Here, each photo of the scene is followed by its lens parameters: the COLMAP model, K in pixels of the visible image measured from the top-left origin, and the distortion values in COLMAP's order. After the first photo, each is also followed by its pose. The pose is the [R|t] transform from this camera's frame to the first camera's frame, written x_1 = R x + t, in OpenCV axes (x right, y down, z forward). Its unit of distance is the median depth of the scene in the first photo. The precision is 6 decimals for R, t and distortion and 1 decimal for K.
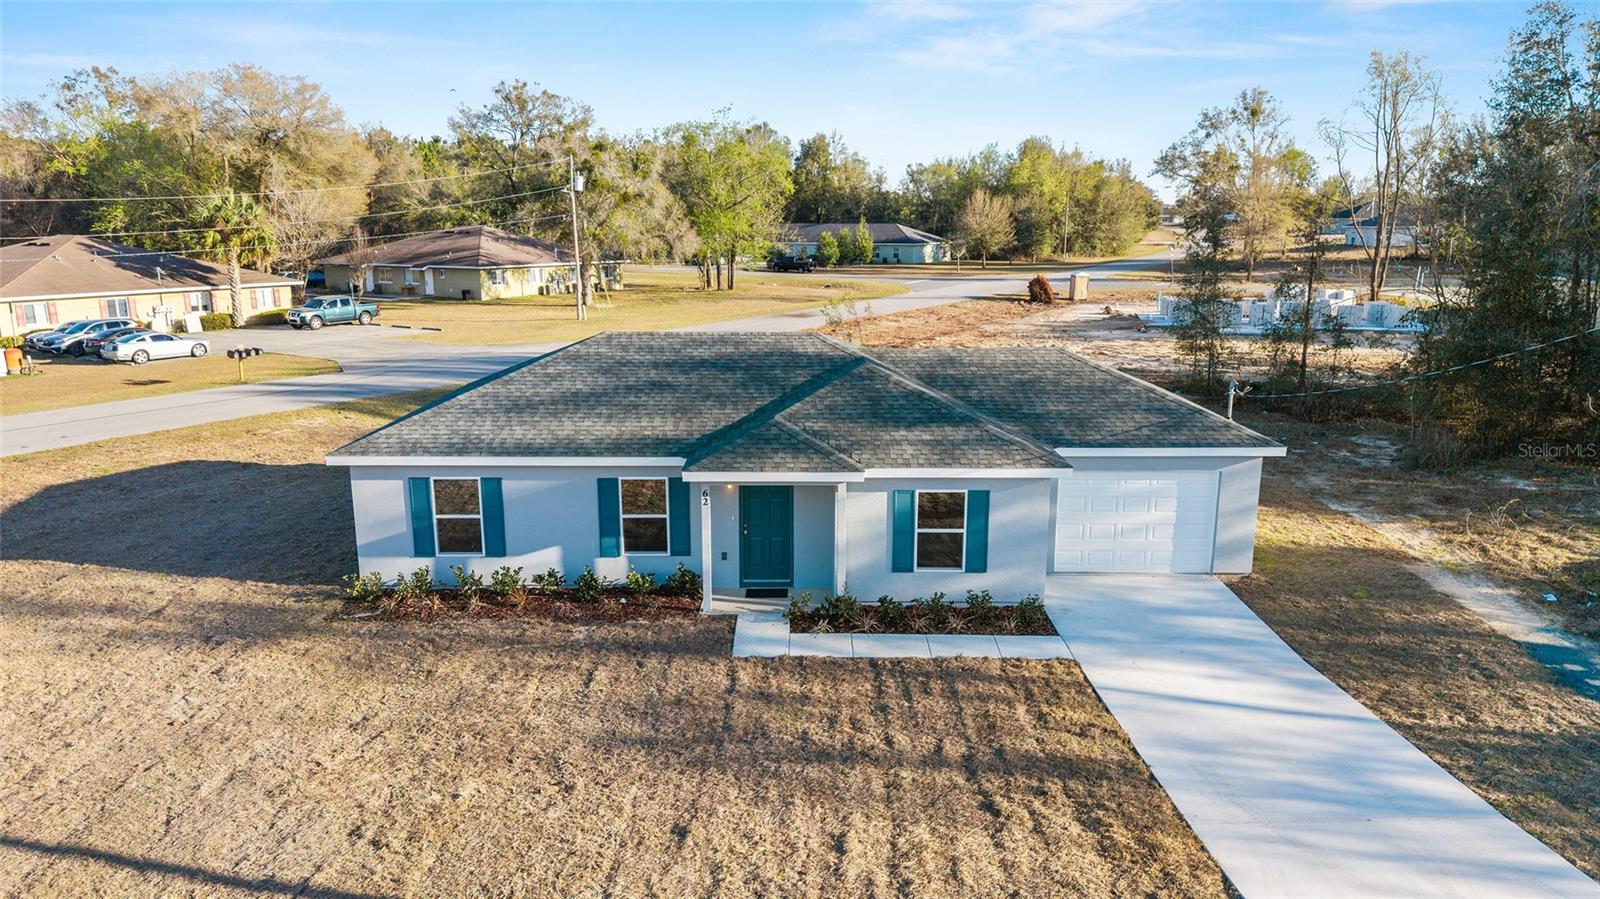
lens RADIAL K [[1066.4, 0, 800.0], [0, 1066.4, 449.5], [0, 0, 1]] dist [0.060255, -0.081230]
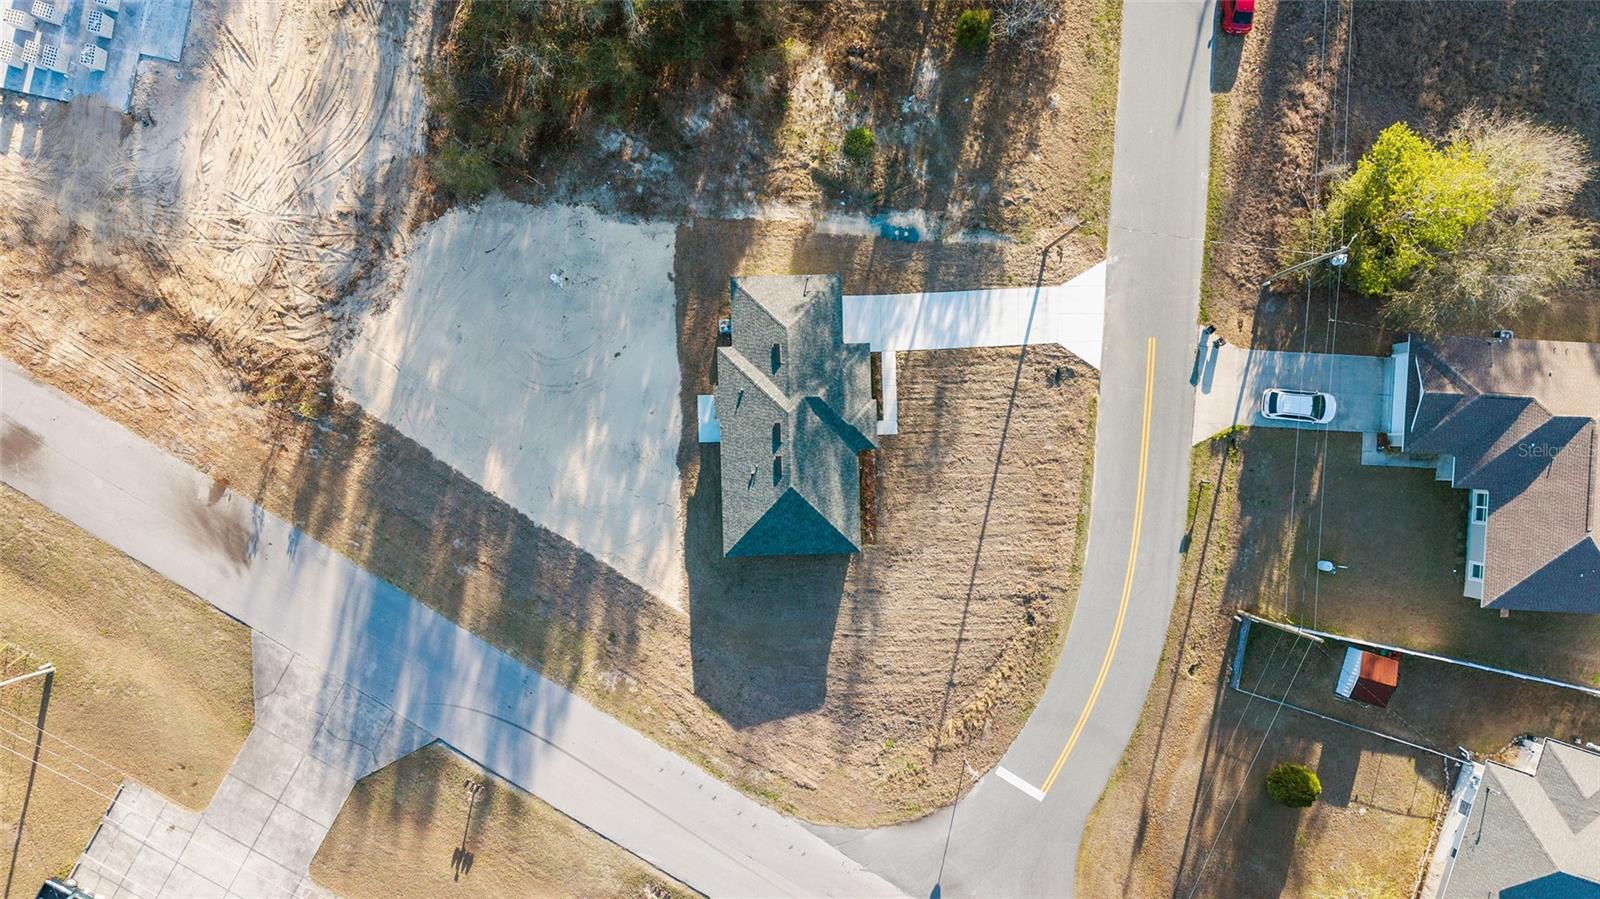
lens RADIAL K [[1066.4, 0, 800.0], [0, 1066.4, 449.5], [0, 0, 1]] dist [0.060255, -0.081230]
pose [[-0.034110, -0.999399, 0.006196, -0.070880], [0.208169, -0.001041, 0.978092, -2.126114], [-0.977498, 0.034653, 0.208080, 0.279572]]
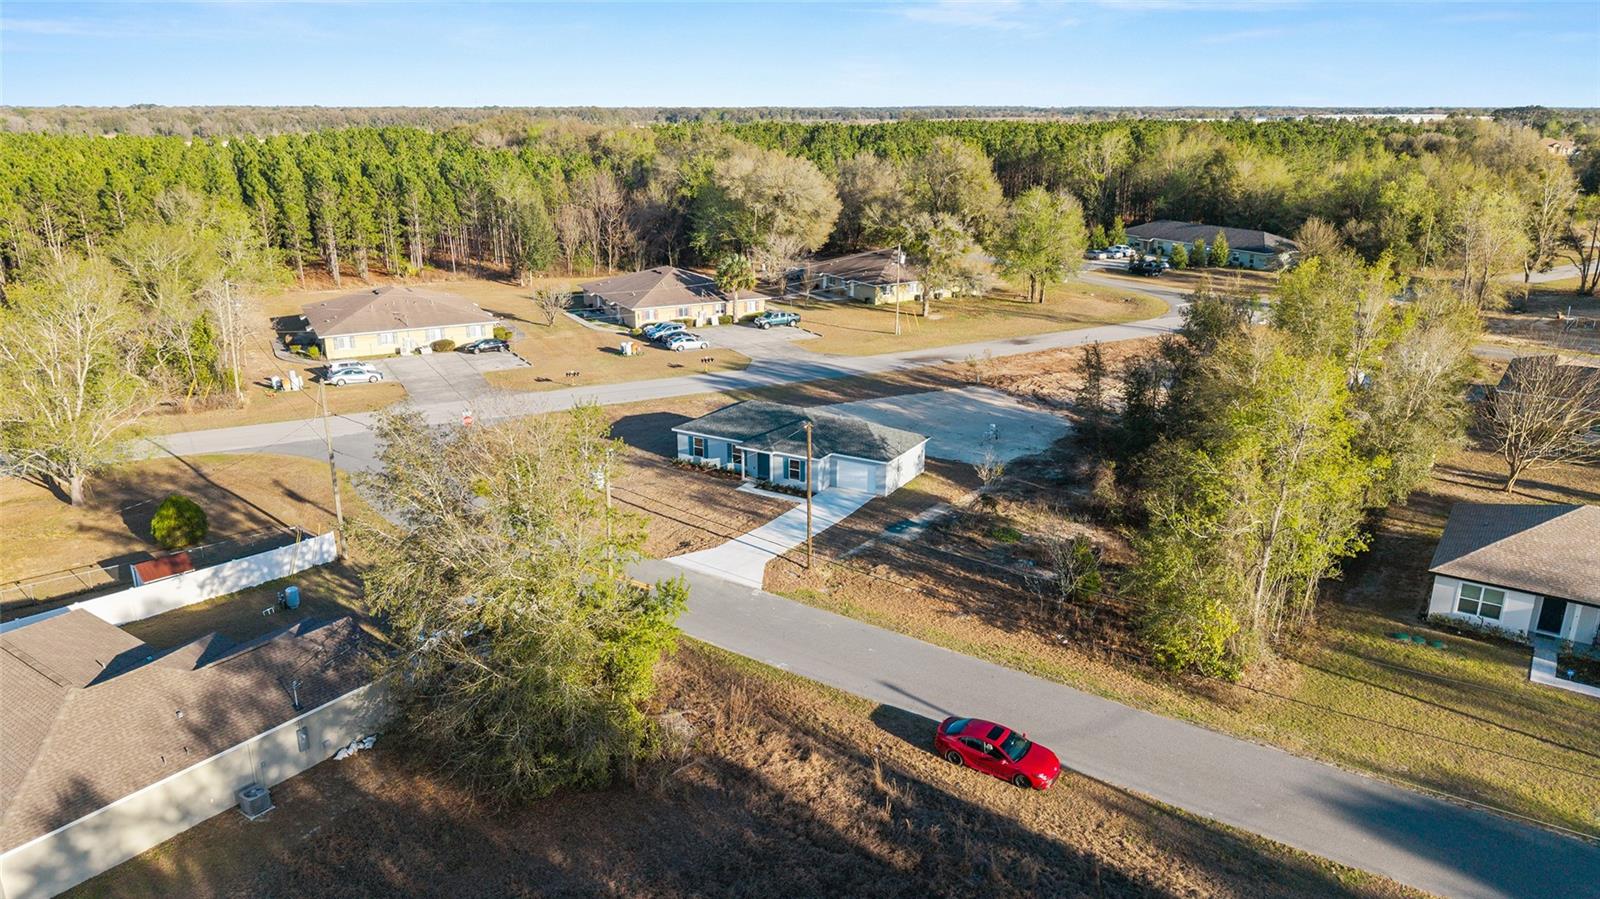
lens RADIAL K [[1066.4, 0, 800.0], [0, 1066.4, 449.5], [0, 0, 1]] dist [0.060255, -0.081230]
pose [[0.866265, 0.150284, -0.476445, 1.222559], [-0.108120, 0.987476, 0.114896, -0.273460], [0.487745, -0.048017, 0.871665, -1.465035]]
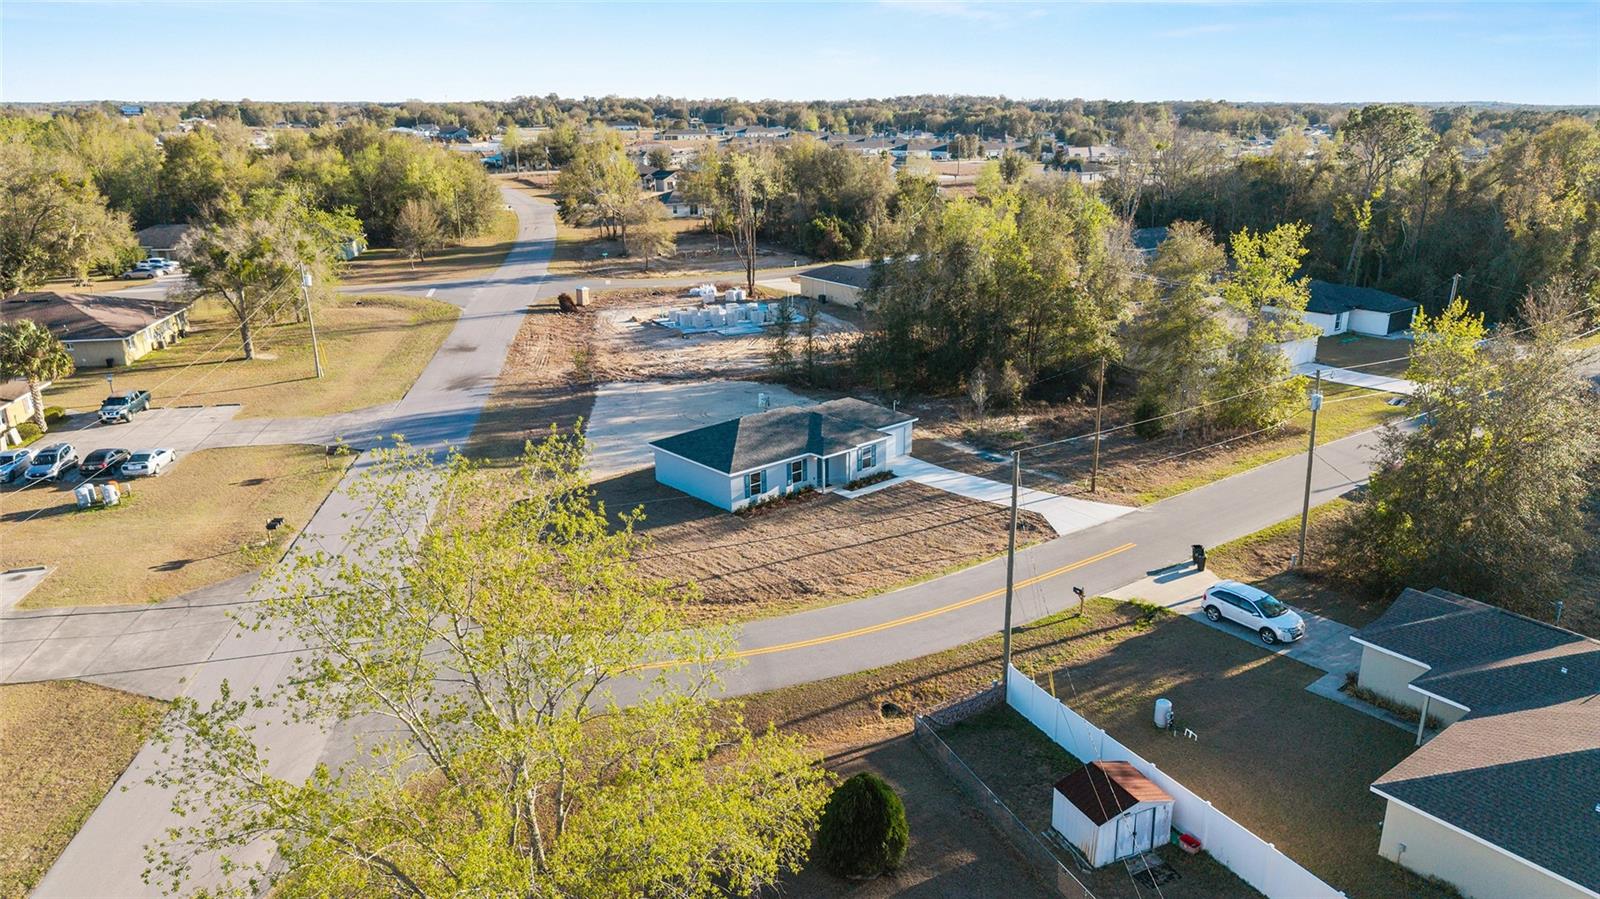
lens RADIAL K [[1066.4, 0, 800.0], [0, 1066.4, 449.5], [0, 0, 1]] dist [0.060255, -0.081230]
pose [[0.745195, -0.205636, 0.634349, -1.478723], [0.146555, 0.978512, 0.145039, -0.324653], [-0.650543, -0.015115, 0.759319, -1.040073]]
